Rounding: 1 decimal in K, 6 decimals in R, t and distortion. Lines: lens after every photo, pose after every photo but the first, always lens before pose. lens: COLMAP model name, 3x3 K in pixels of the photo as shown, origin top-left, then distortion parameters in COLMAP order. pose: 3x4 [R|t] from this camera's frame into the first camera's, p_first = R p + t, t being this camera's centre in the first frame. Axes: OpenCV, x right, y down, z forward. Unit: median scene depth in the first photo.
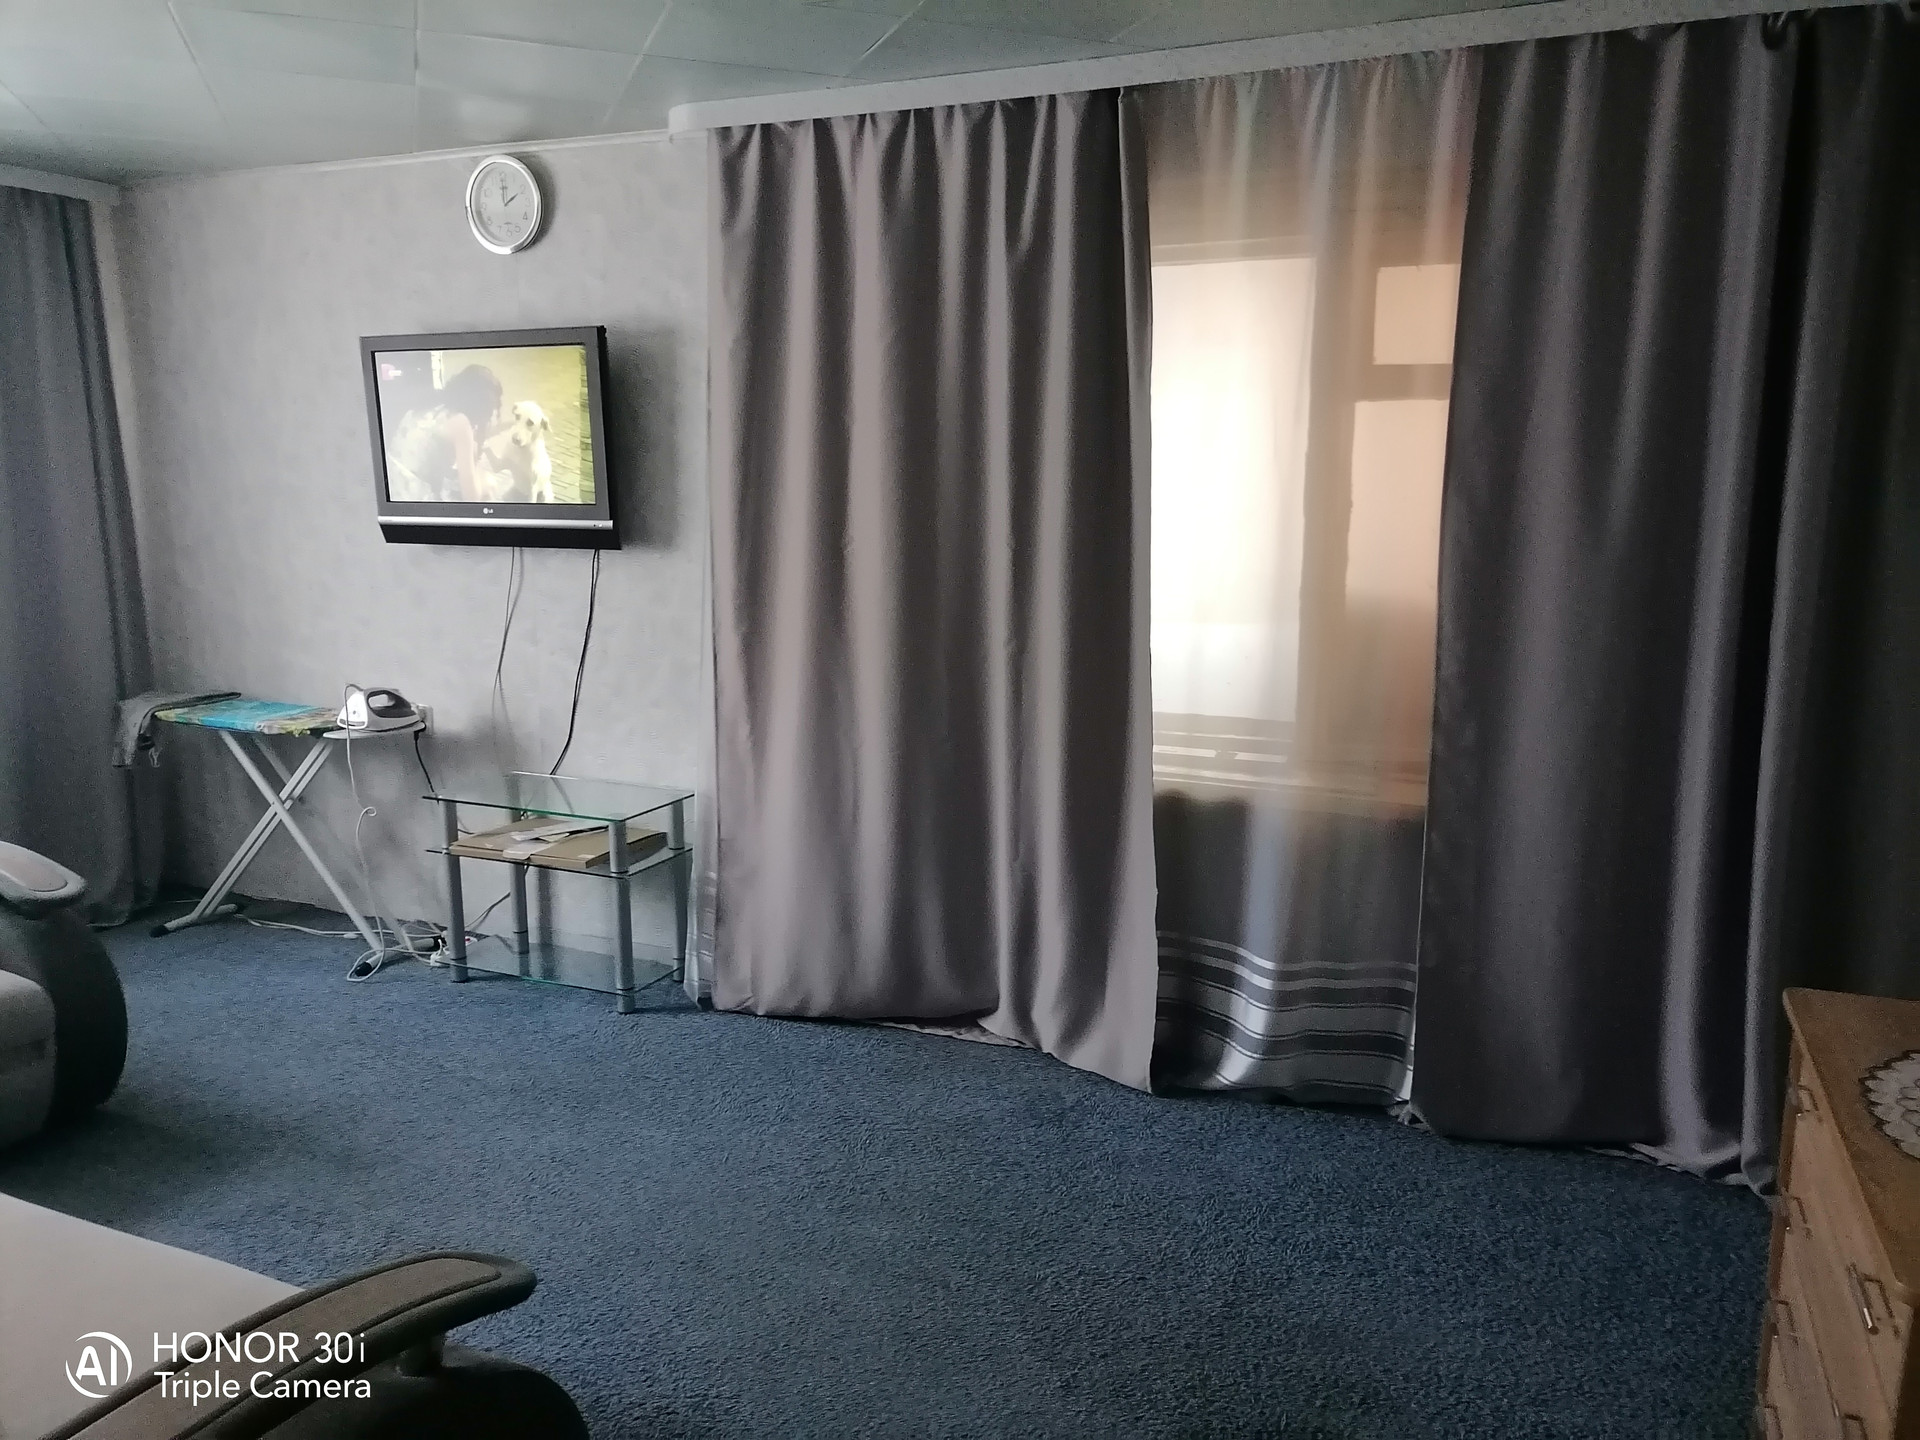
lens RADIAL K [[1417.9, 0, 956.3], [0, 1417.9, 717.3], [0, 0, 1]] dist [0.030077, -0.029488]
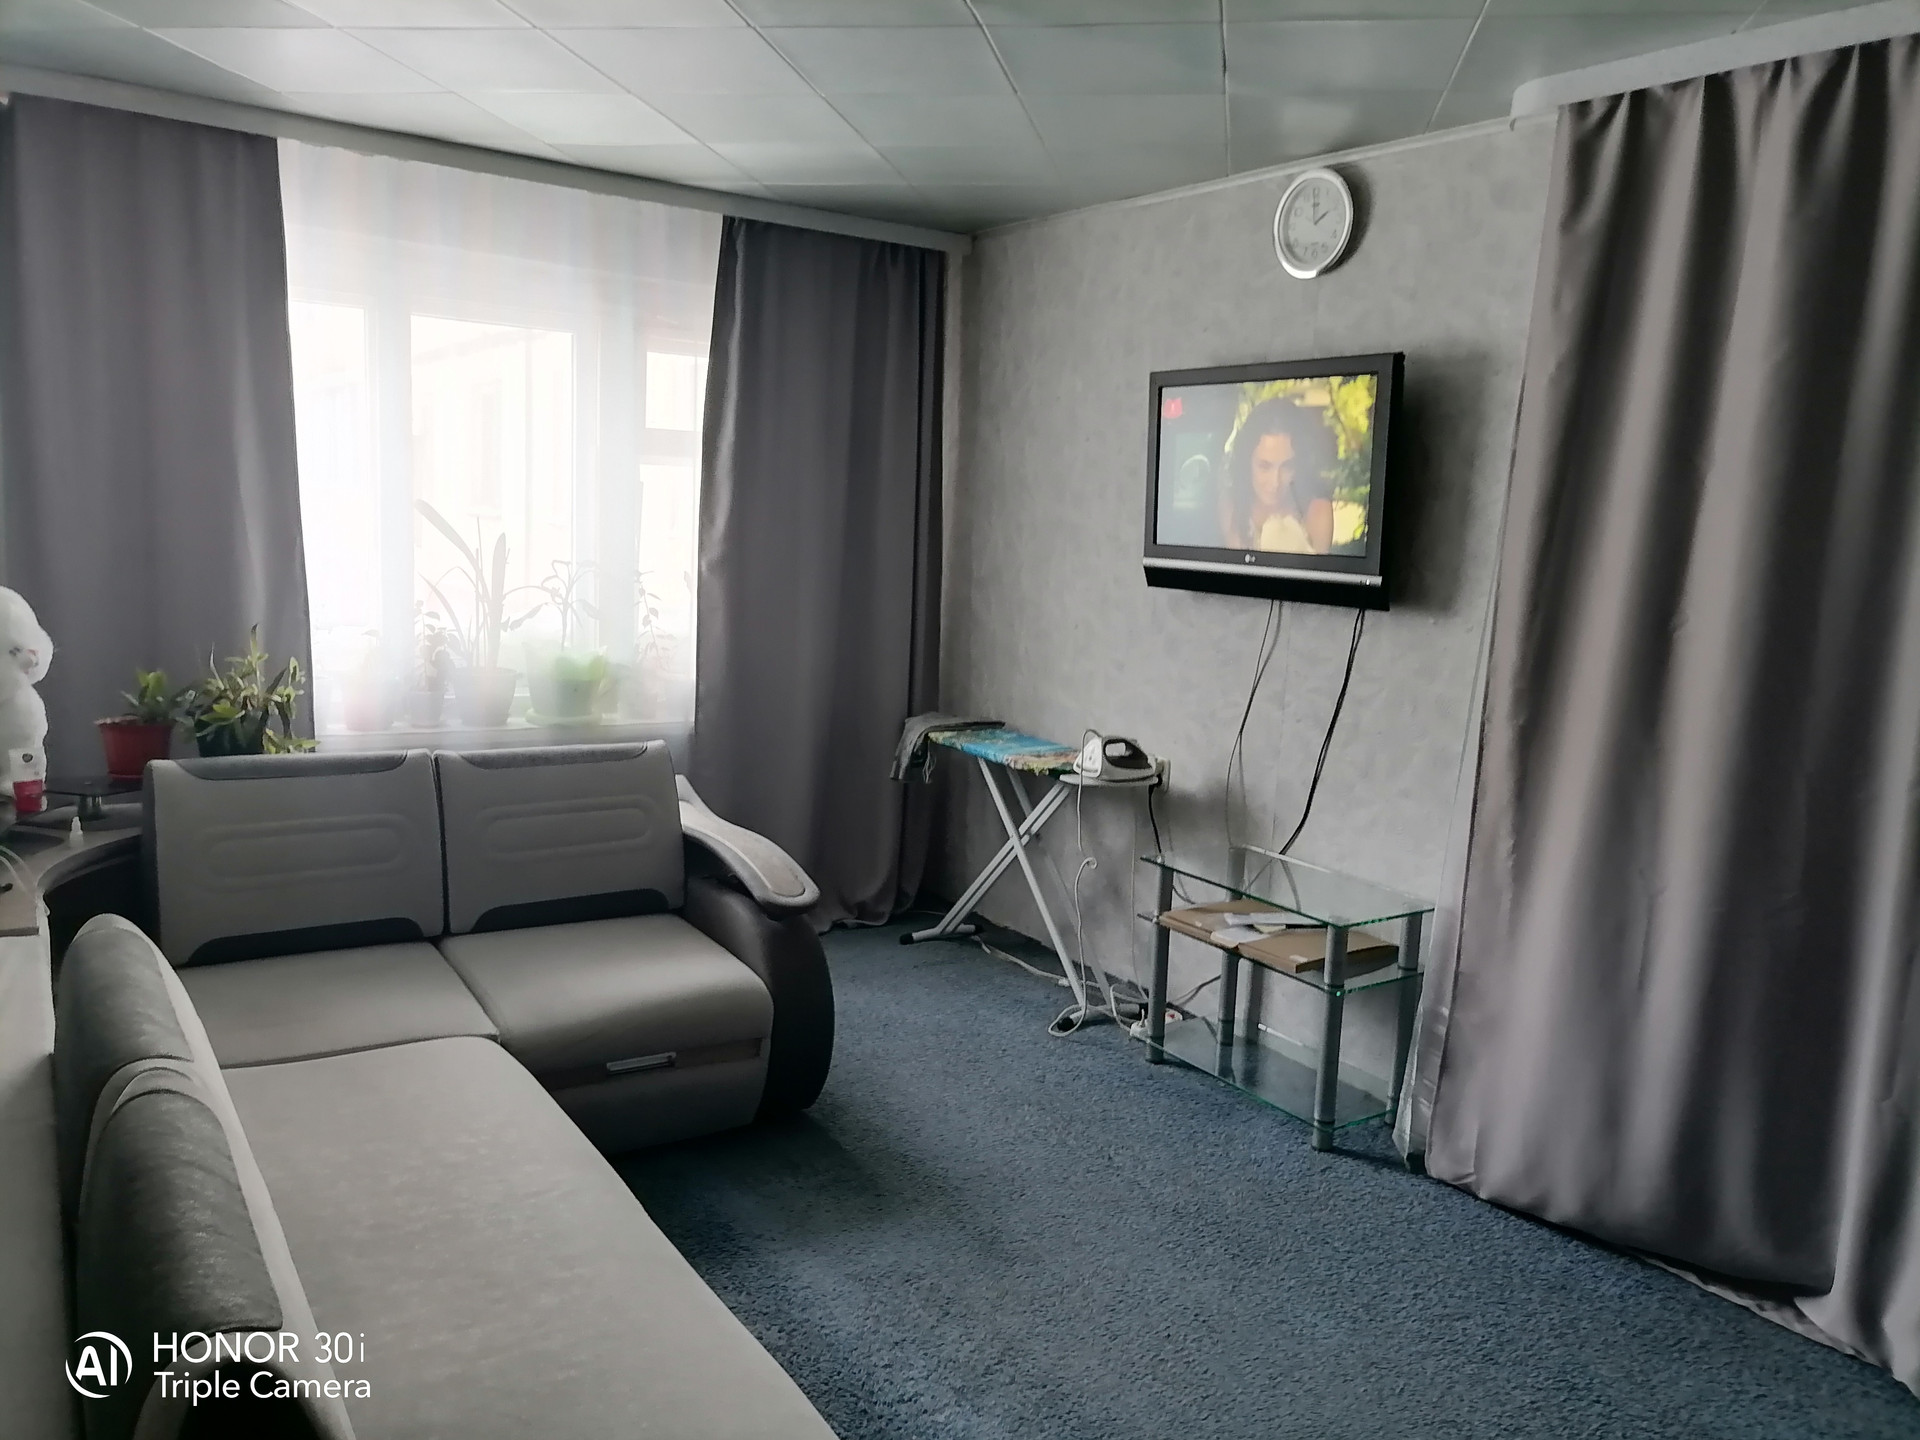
lens RADIAL K [[1417.9, 0, 966.9], [0, 1417.9, 727.3], [0, 0, 1]] dist [0.030077, -0.029488]
pose [[0.848211, 0.115958, -0.516809, 0.000527], [-0.129365, 0.991545, 0.010156, -0.023897], [0.513617, 0.058243, 0.856041, 0.135739]]
